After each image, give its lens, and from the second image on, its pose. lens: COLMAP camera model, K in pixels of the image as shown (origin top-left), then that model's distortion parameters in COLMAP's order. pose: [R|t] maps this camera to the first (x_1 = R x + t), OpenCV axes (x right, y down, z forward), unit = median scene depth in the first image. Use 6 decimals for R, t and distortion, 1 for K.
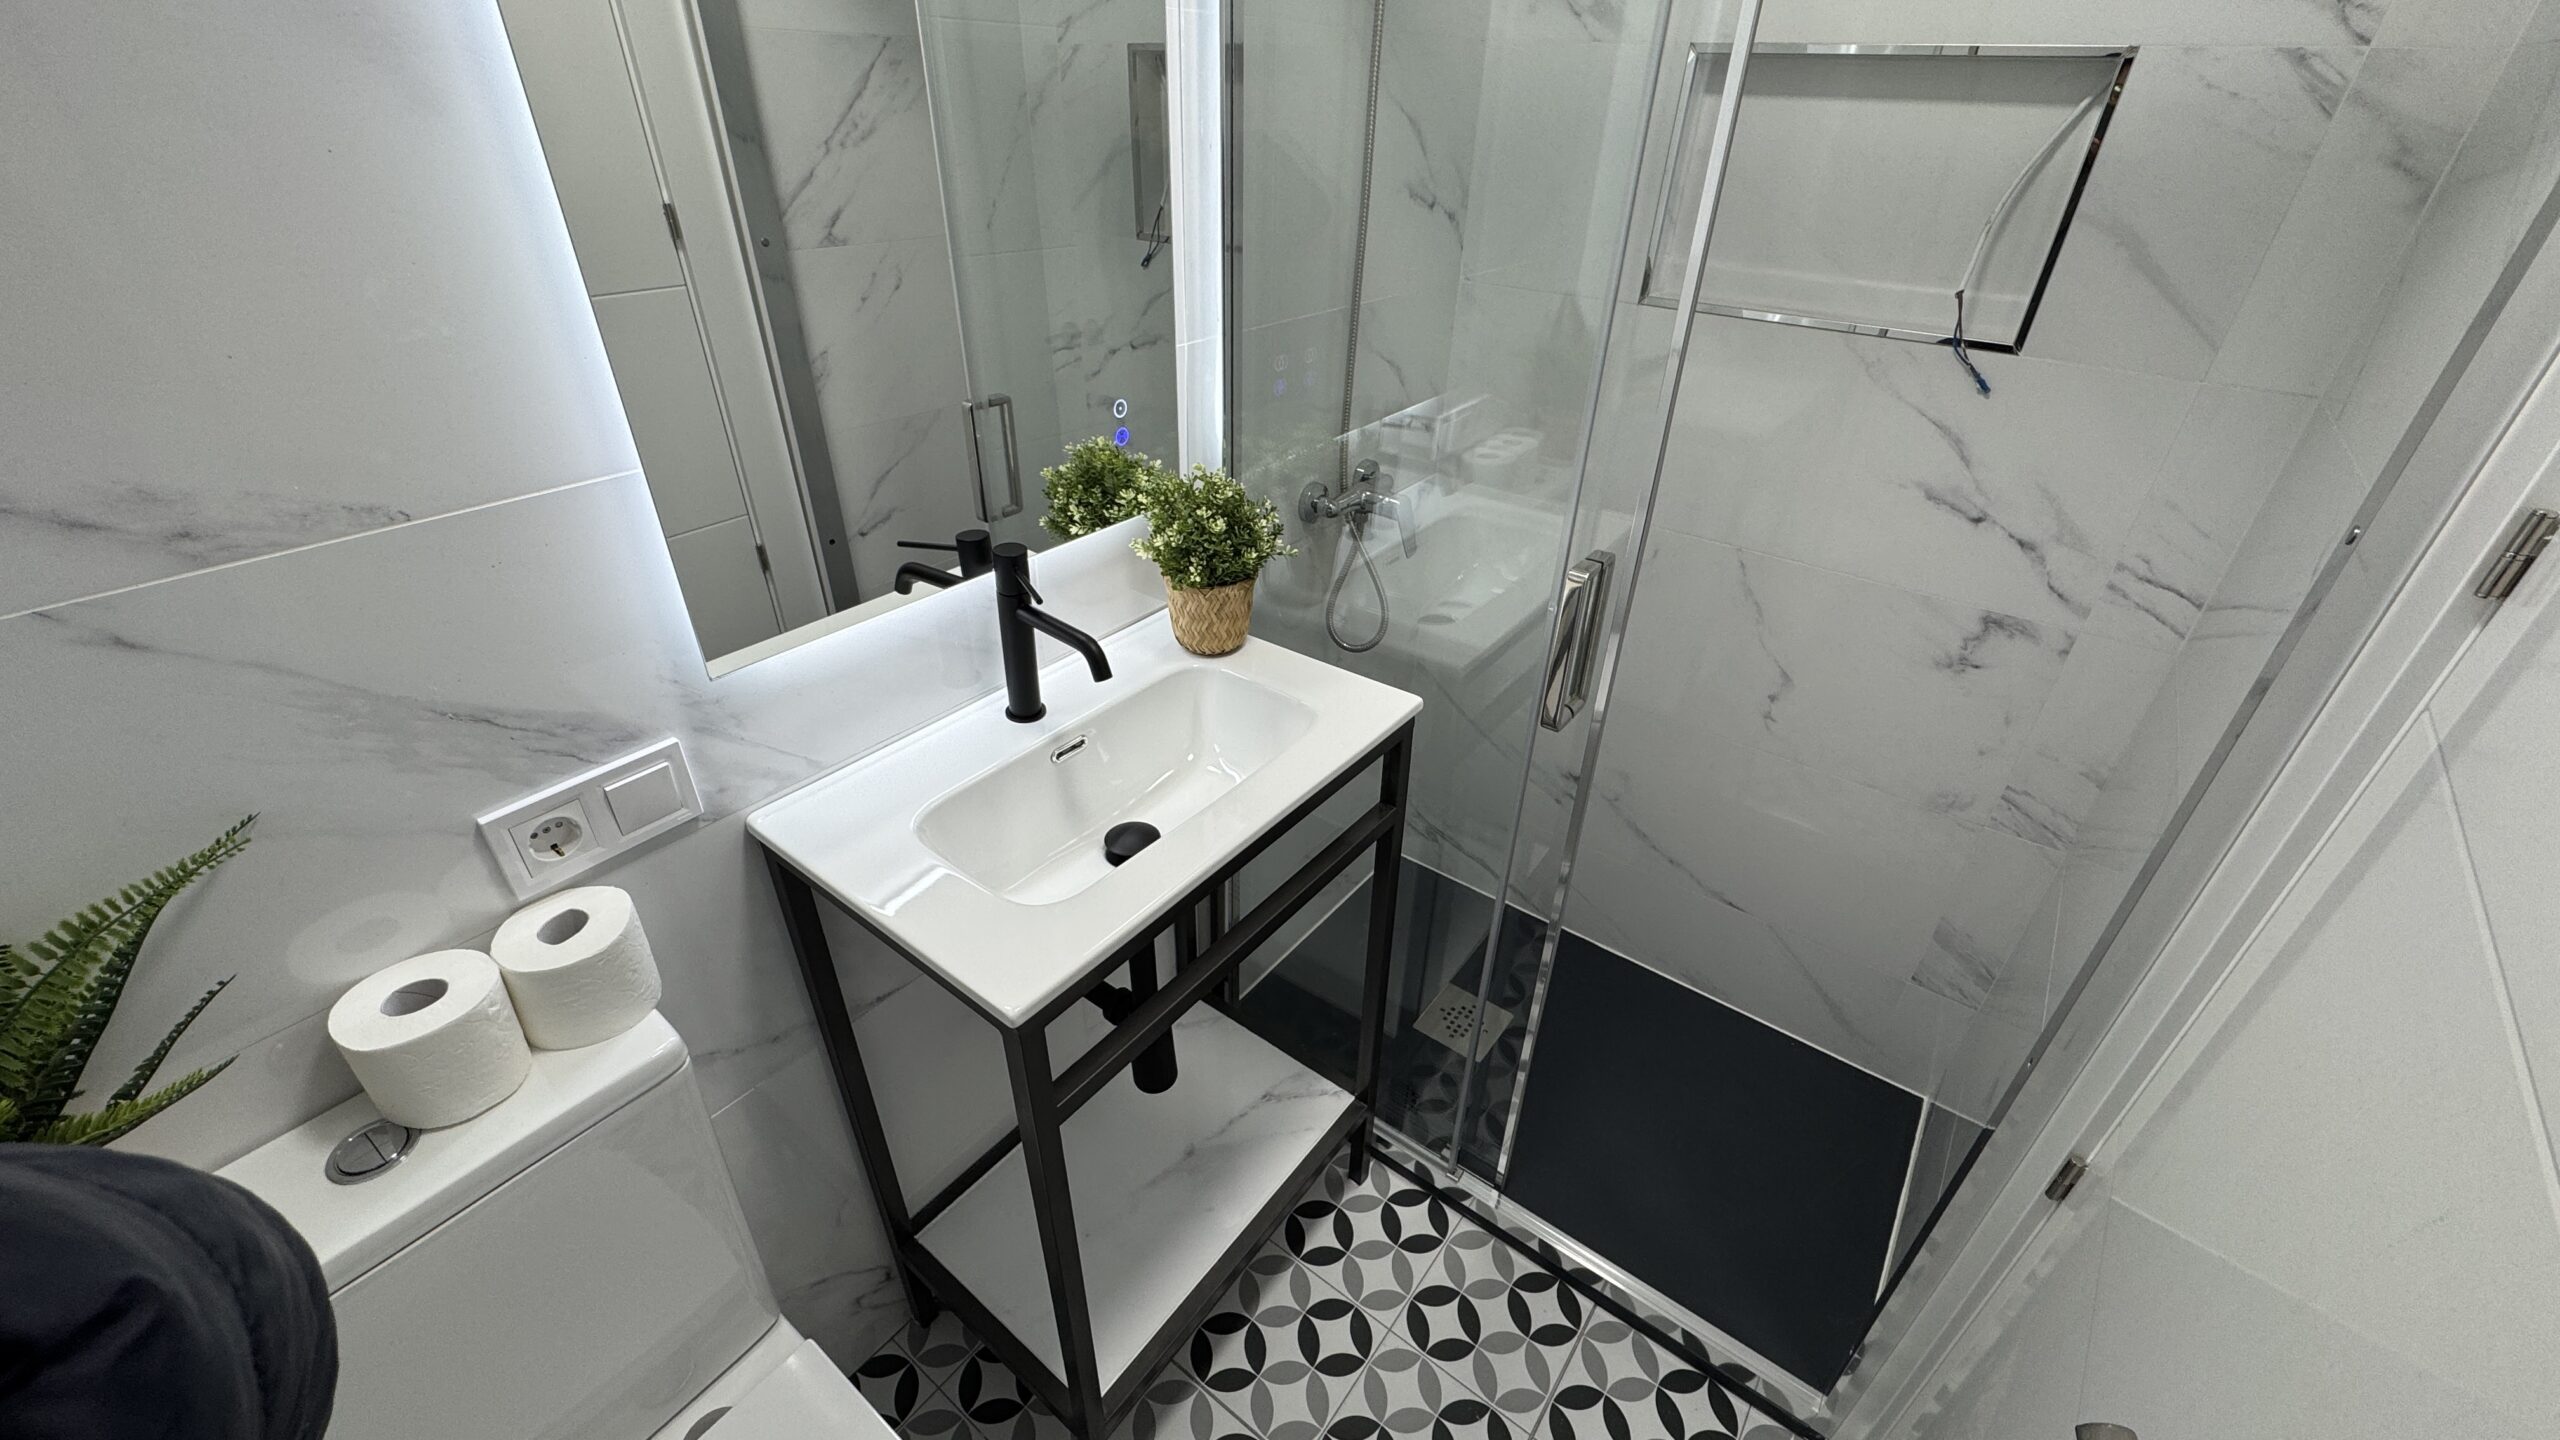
lens RADIAL K [[1007.7, 0, 1283.3], [0, 1007.7, 725.9], [0, 0, 1]] dist [0.001179, 0.000015]
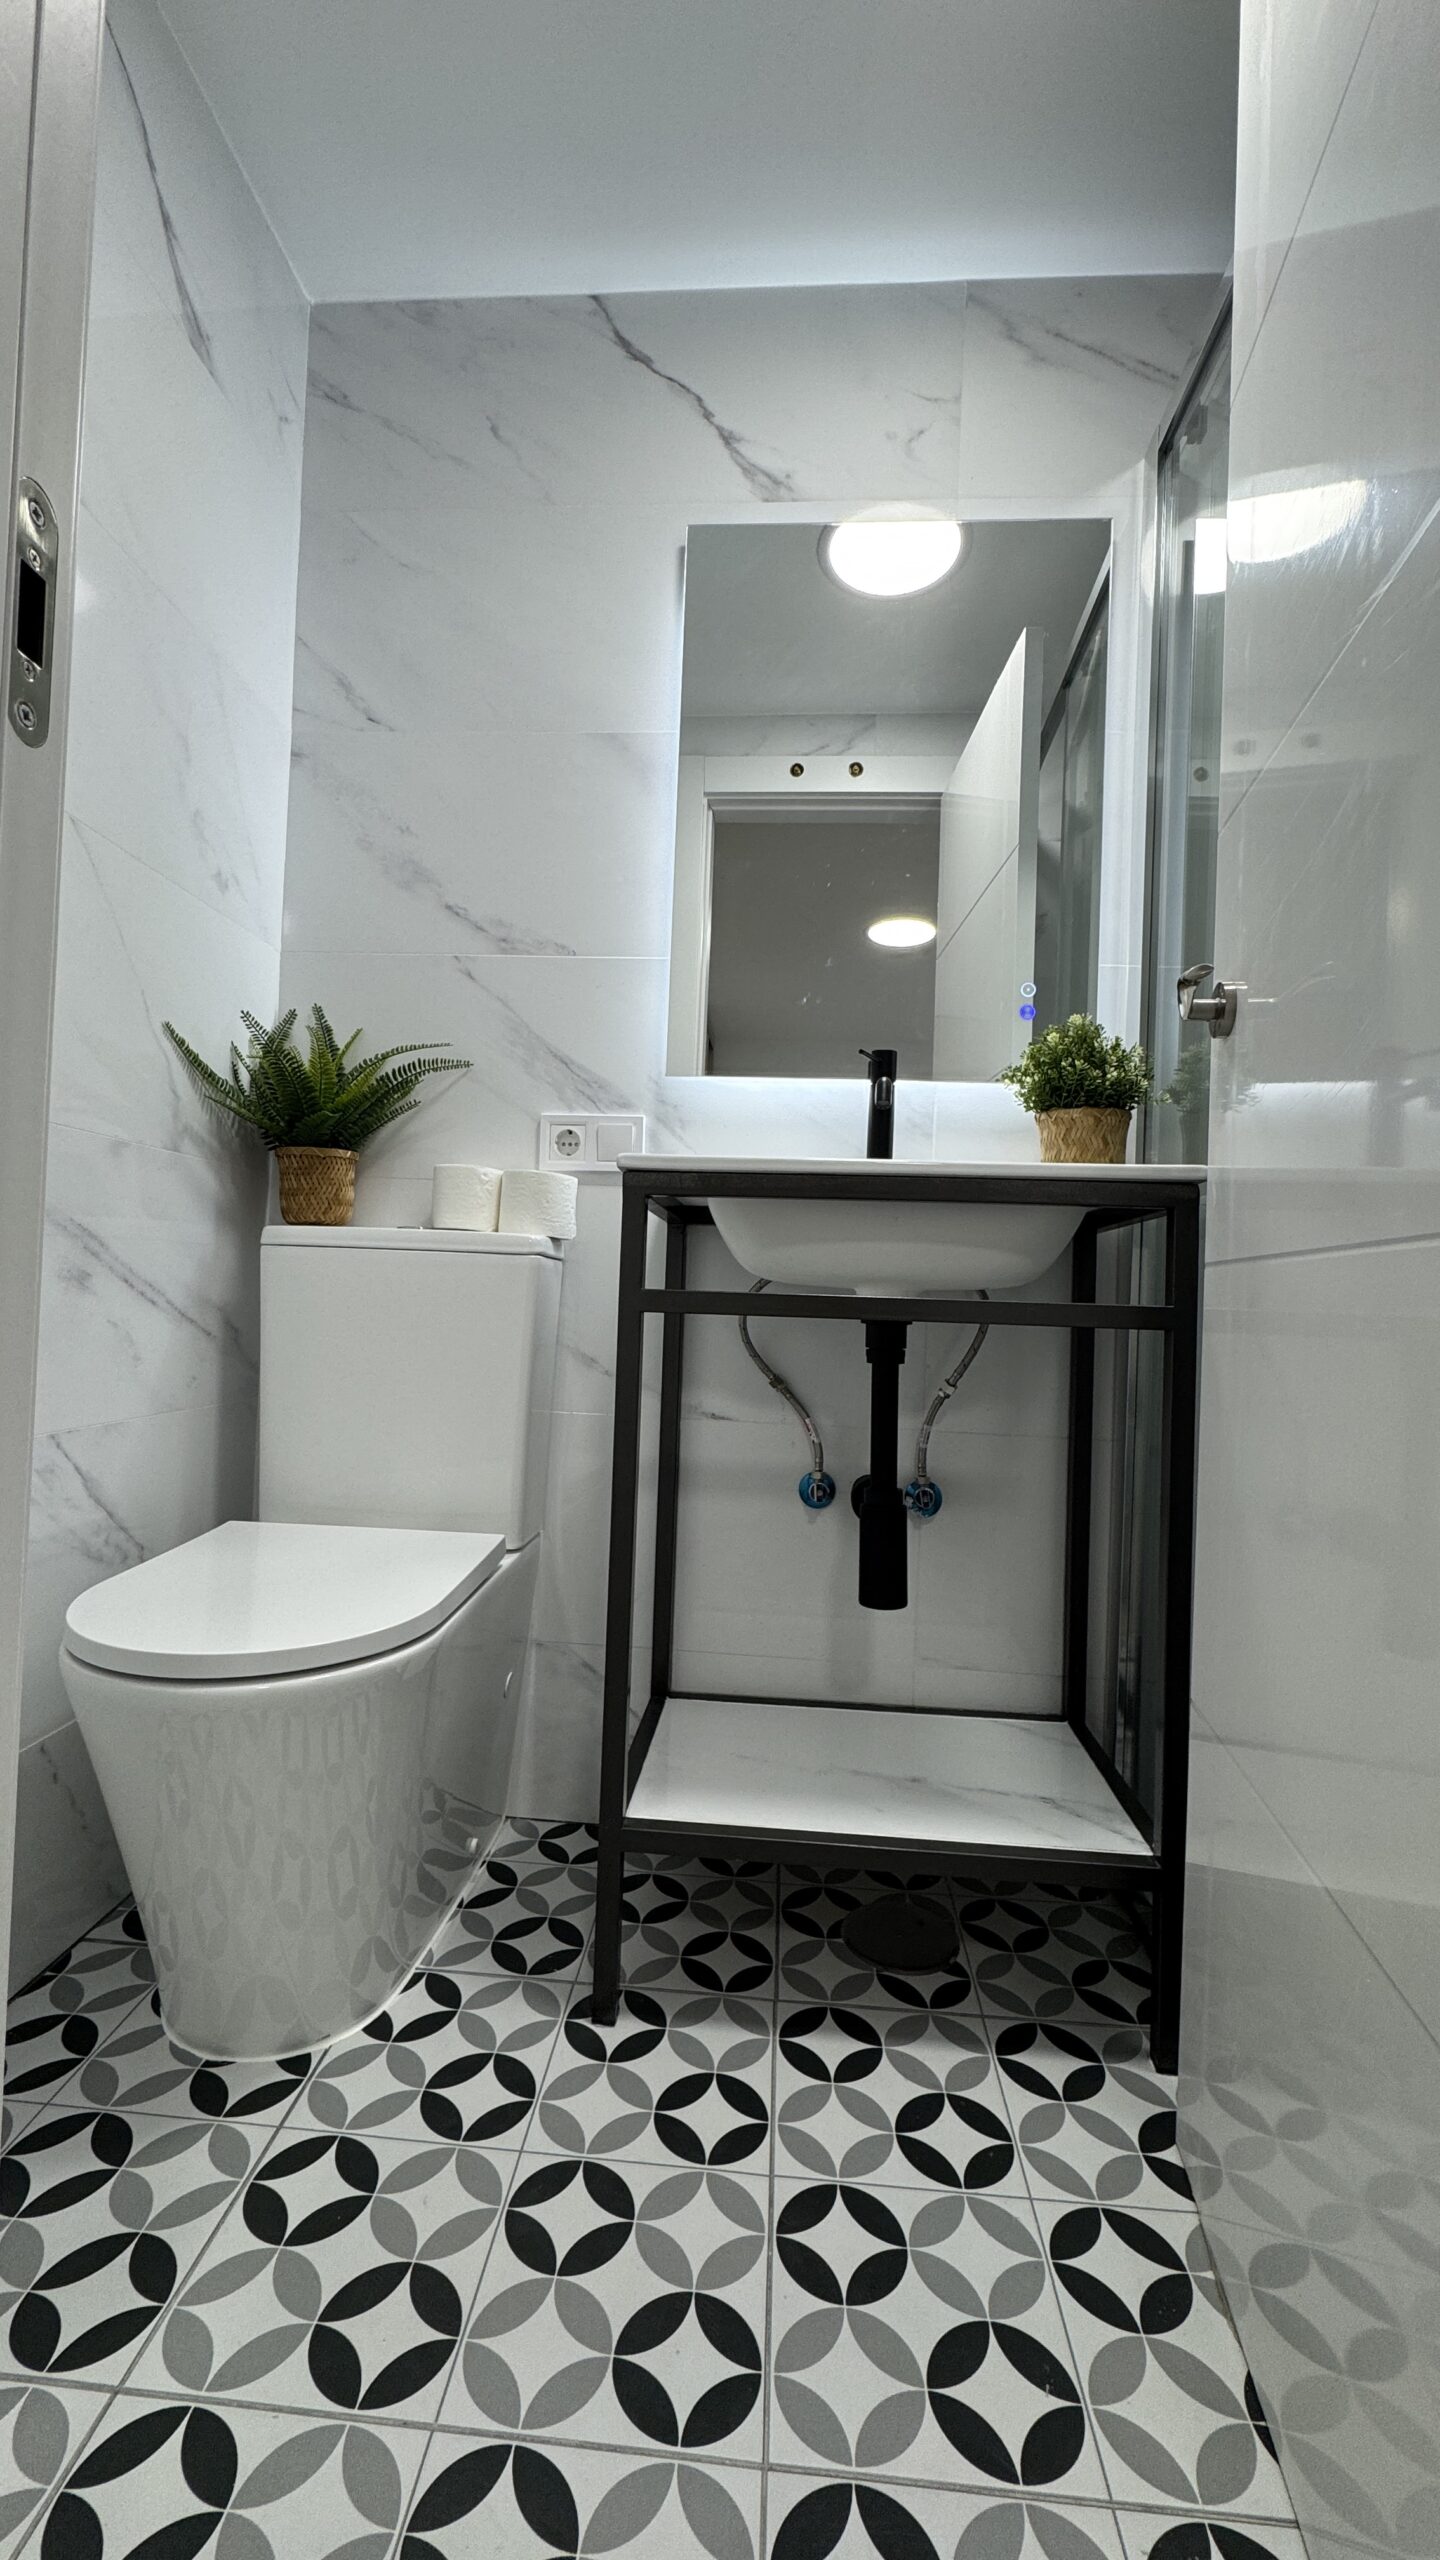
lens RADIAL K [[1007.7, 0, 723.0], [0, 1007.7, 1290.0], [0, 0, 1]] dist [0.001179, 0.000015]
pose [[0.547324, -0.016765, -0.836753, 0.569077], [-0.464187, 0.825845, -0.320173, 0.482436], [0.696396, 0.563648, 0.444223, 0.348442]]
